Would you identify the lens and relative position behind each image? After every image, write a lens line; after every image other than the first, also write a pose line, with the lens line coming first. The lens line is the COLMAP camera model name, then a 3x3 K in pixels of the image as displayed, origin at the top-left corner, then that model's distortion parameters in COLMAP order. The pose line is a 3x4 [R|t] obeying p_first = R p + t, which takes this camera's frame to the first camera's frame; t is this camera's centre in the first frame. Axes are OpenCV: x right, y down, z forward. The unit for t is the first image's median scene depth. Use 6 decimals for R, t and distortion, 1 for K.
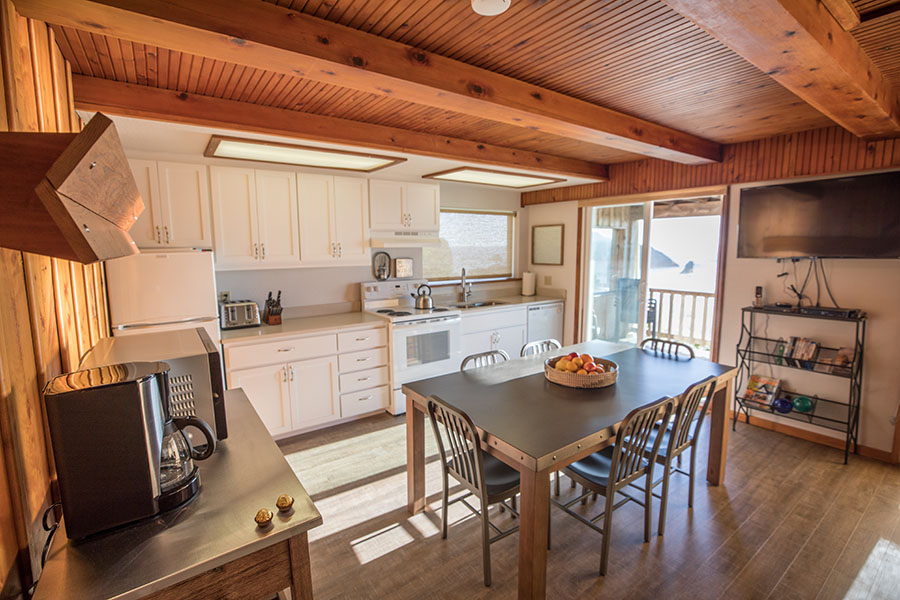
lens RADIAL K [[406.5, 0, 447.6], [0, 406.5, 296.4], [0, 0, 1]] dist [-0.046641, 0.012593]
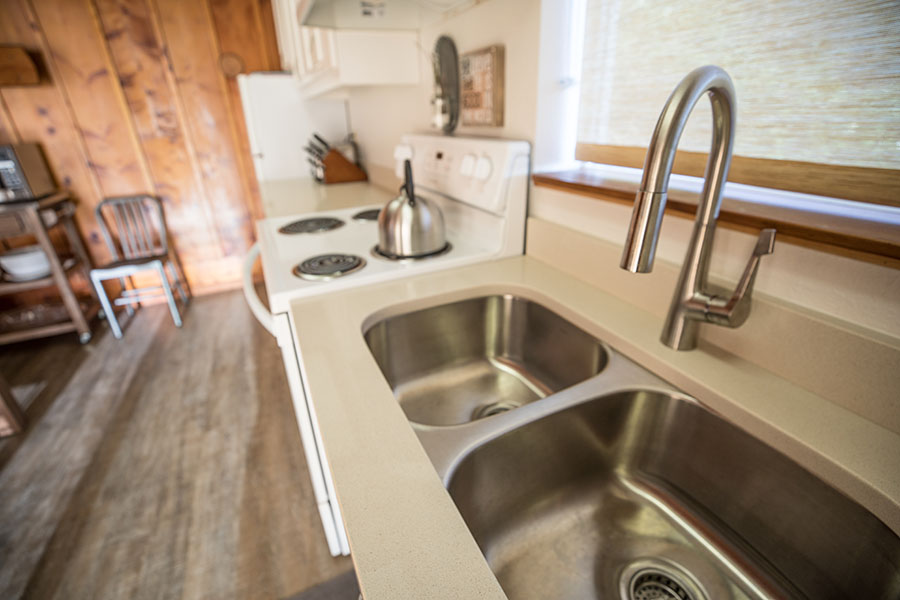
lens RADIAL K [[406.5, 0, 447.6], [0, 406.5, 296.4], [0, 0, 1]] dist [-0.046641, 0.012593]
pose [[-0.178482, 0.418235, -0.890631, 0.215664], [-0.076059, 0.896593, 0.436276, -0.069973], [0.980999, 0.145608, -0.128215, 1.142265]]
